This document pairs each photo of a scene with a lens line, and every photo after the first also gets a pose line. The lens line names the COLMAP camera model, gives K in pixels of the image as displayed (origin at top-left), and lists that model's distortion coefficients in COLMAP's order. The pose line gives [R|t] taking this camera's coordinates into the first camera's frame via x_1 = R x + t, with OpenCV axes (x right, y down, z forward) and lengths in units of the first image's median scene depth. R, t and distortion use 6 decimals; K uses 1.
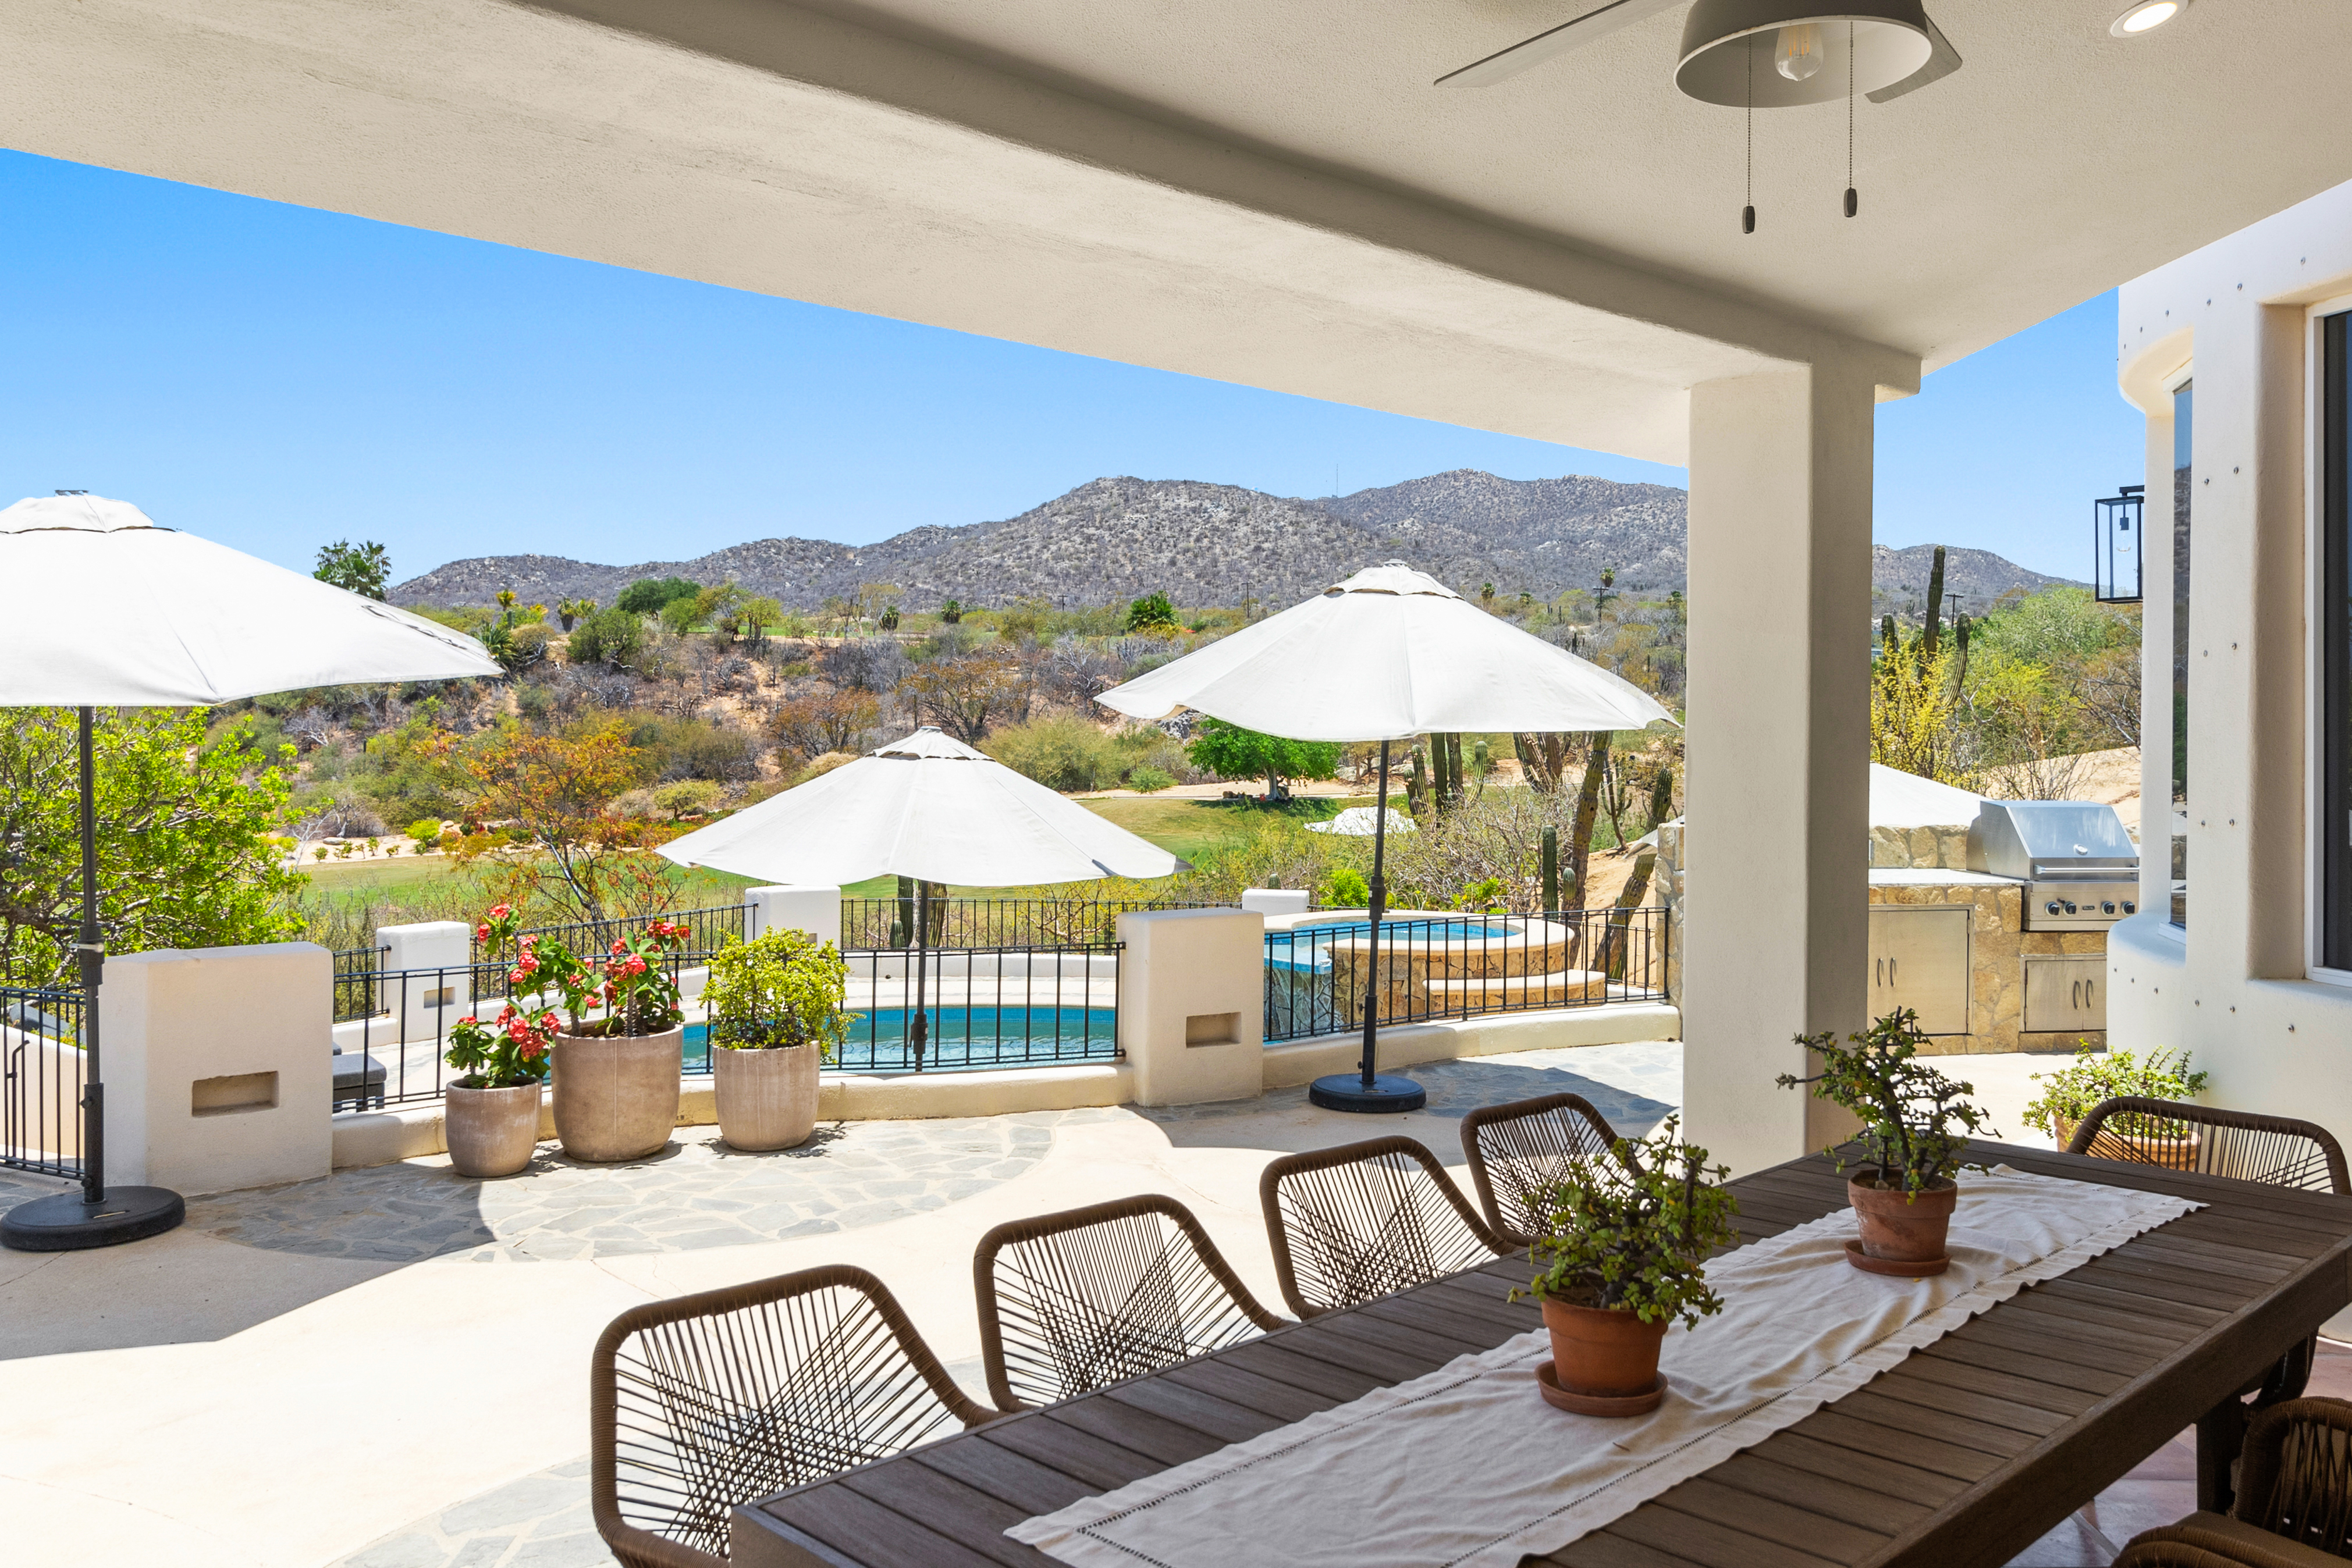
lens RADIAL K [[1859.8, 0, 1169.9], [0, 1859.8, 730.8], [0, 0, 1]] dist [-0.002360, 0.002498]
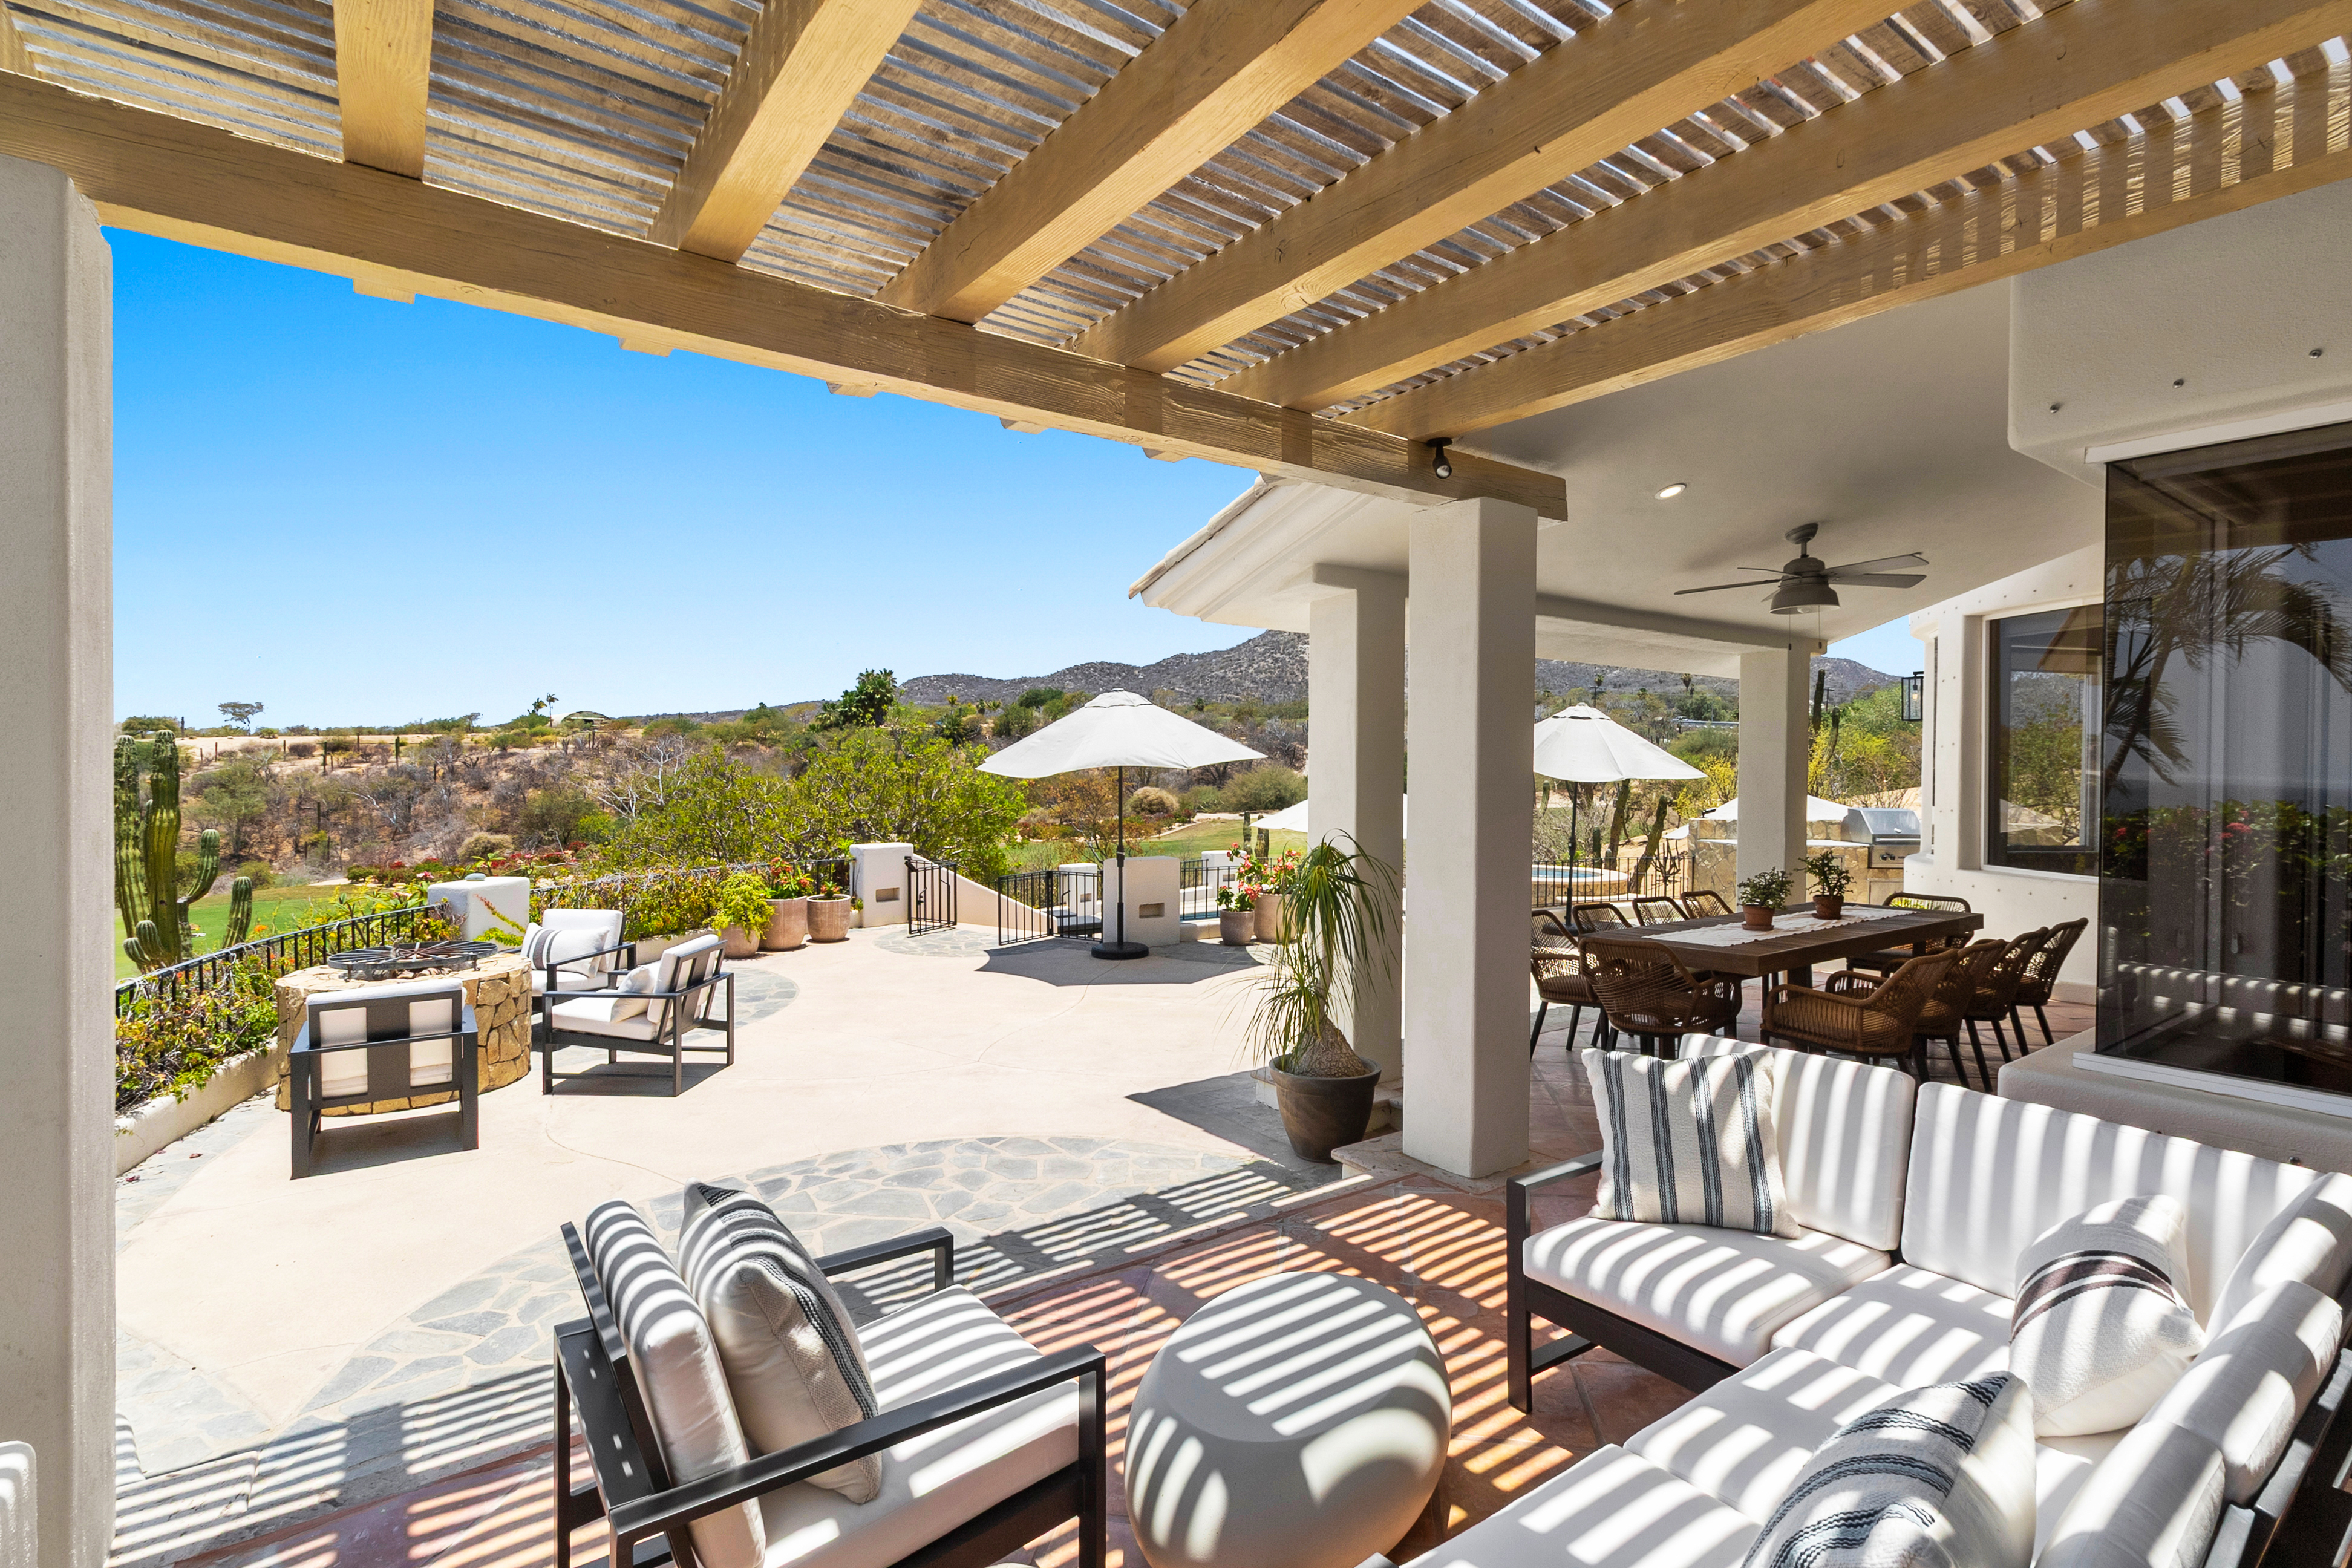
lens RADIAL K [[1102.8, 0, 1176.0], [0, 1102.8, 784.0], [0, 0, 1]] dist [-0.001830, 0.000015]
pose [[0.990951, 0.001439, -0.134219, -0.030494], [-0.000293, 0.999963, 0.008555, -0.000169], [0.134227, -0.008438, 0.990915, -0.068643]]
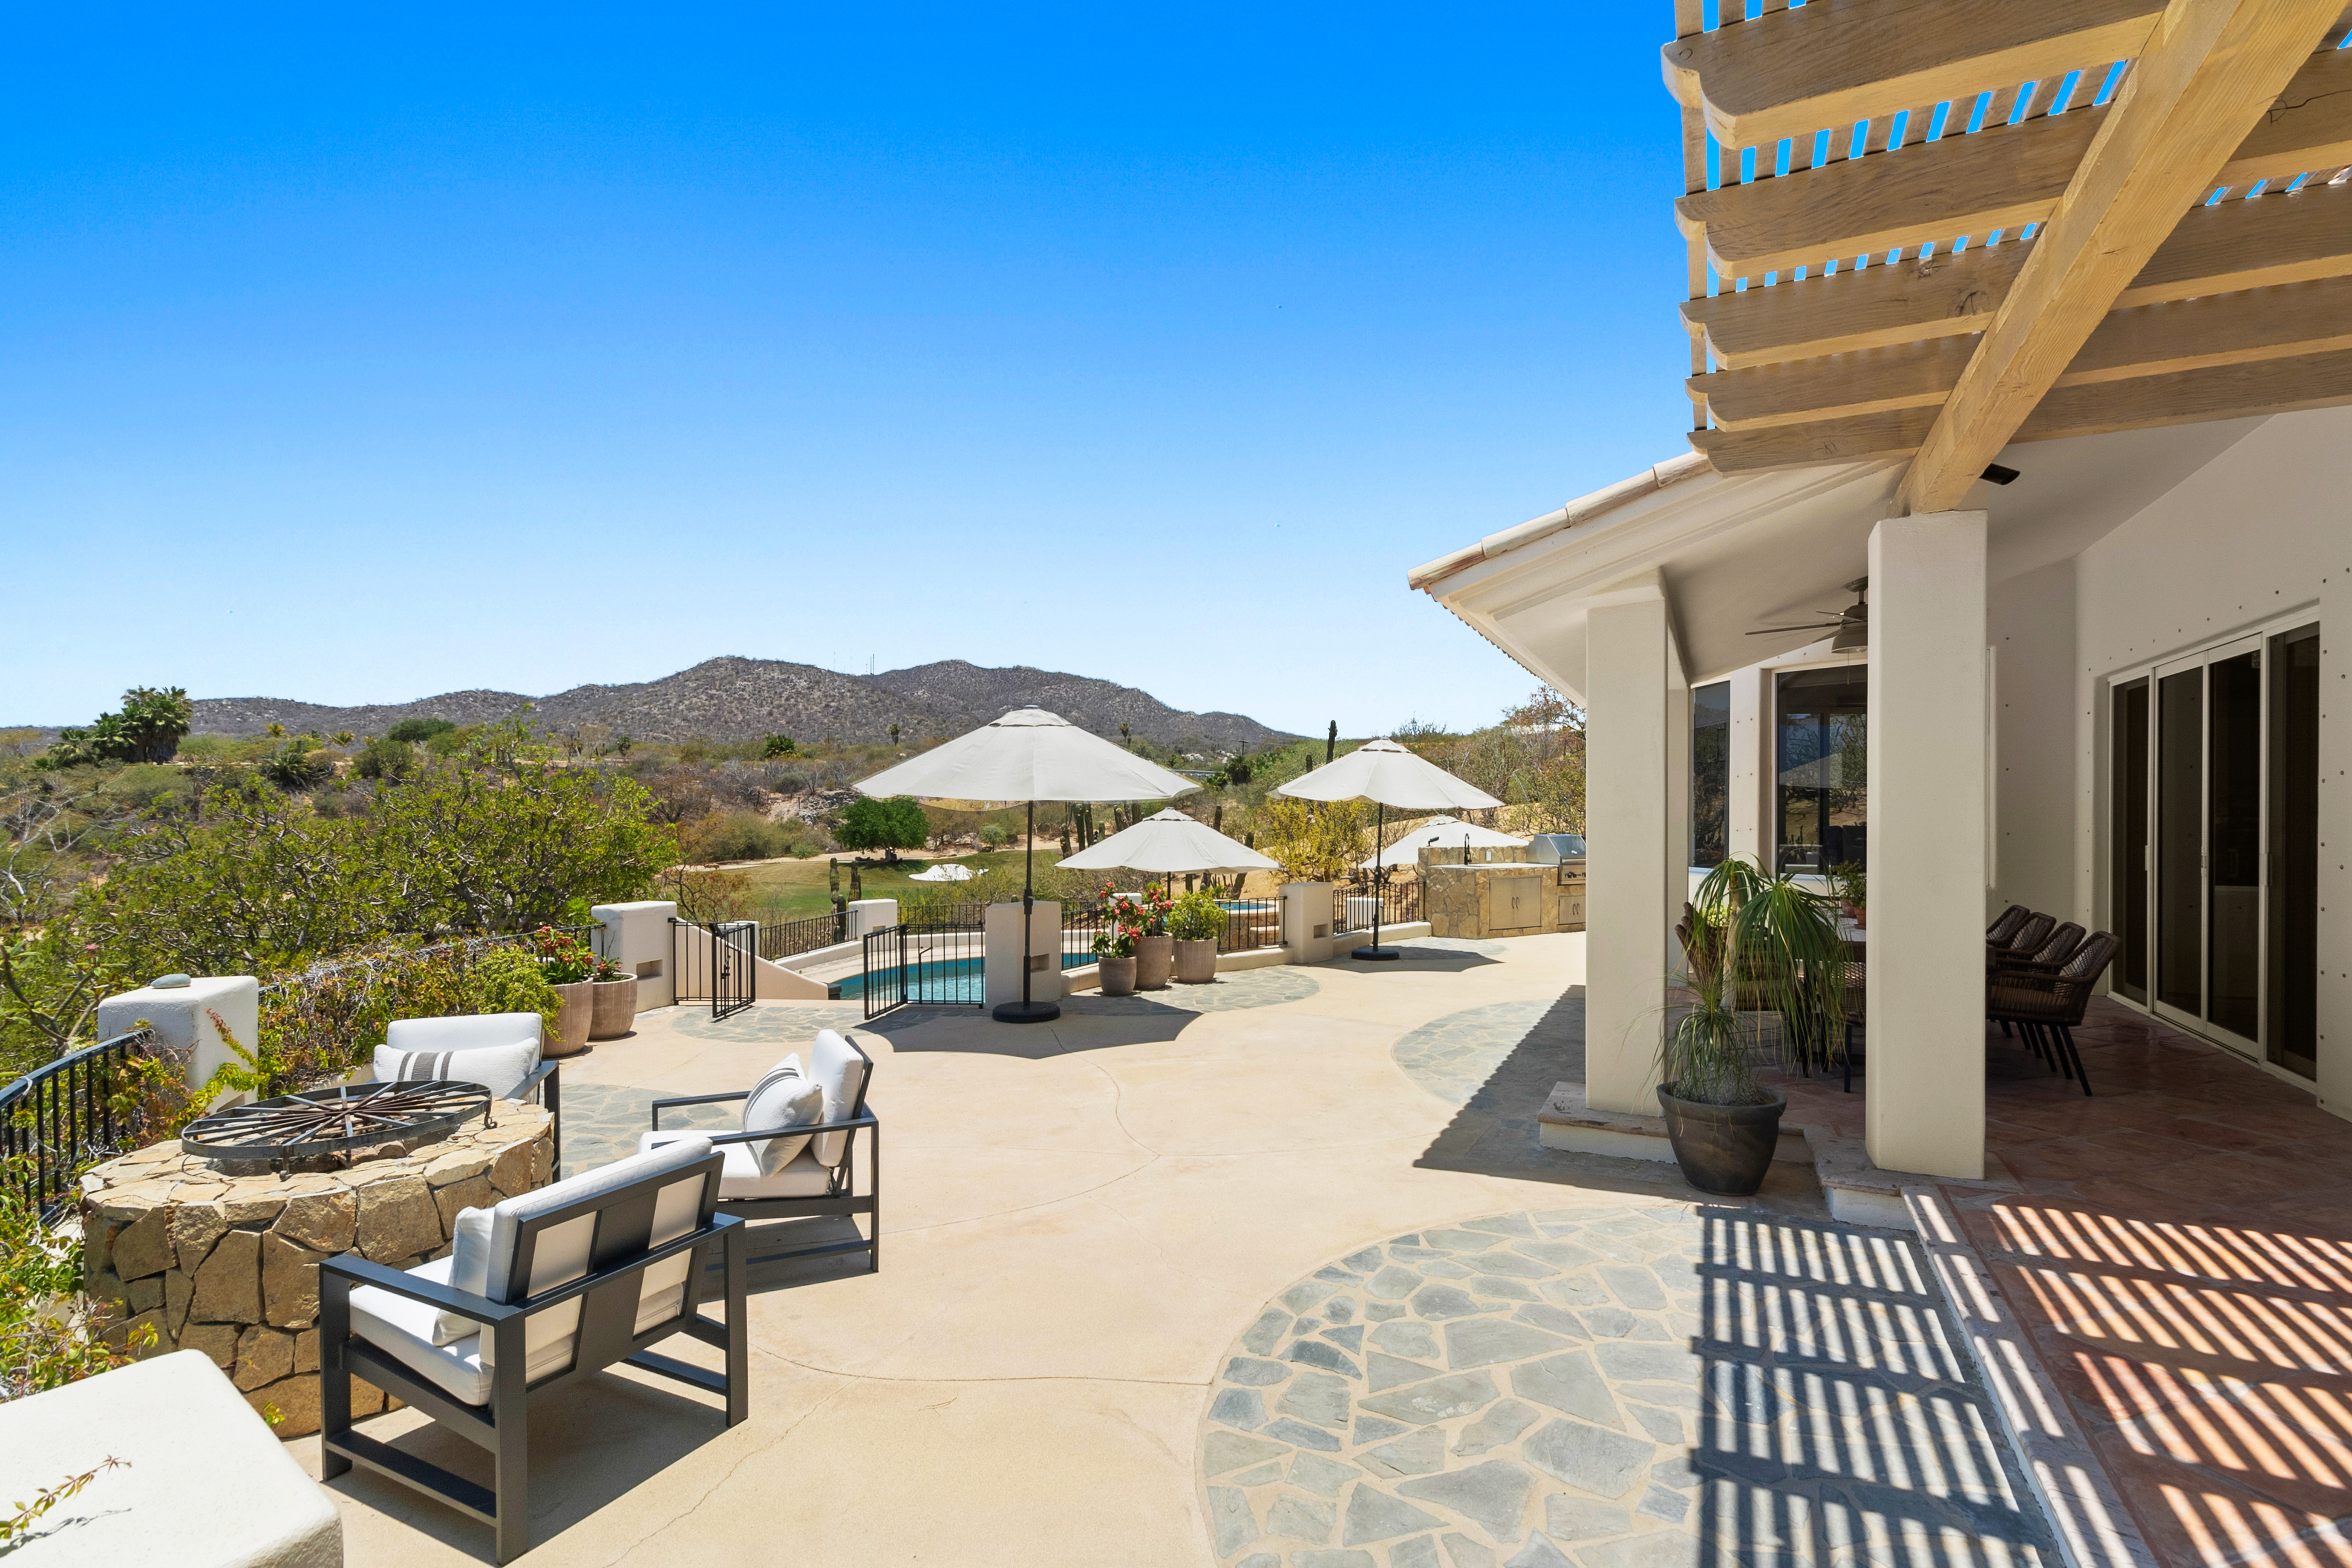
lens RADIAL K [[1116.3, 0, 1180.9], [0, 1116.3, 824.6], [0, 0, 1]] dist [0.007218, -0.000271]
pose [[0.938546, -0.013134, 0.344903, -0.098077], [0.011429, 0.999910, 0.006977, 0.001590], [-0.344964, -0.002606, 0.938612, -0.045247]]
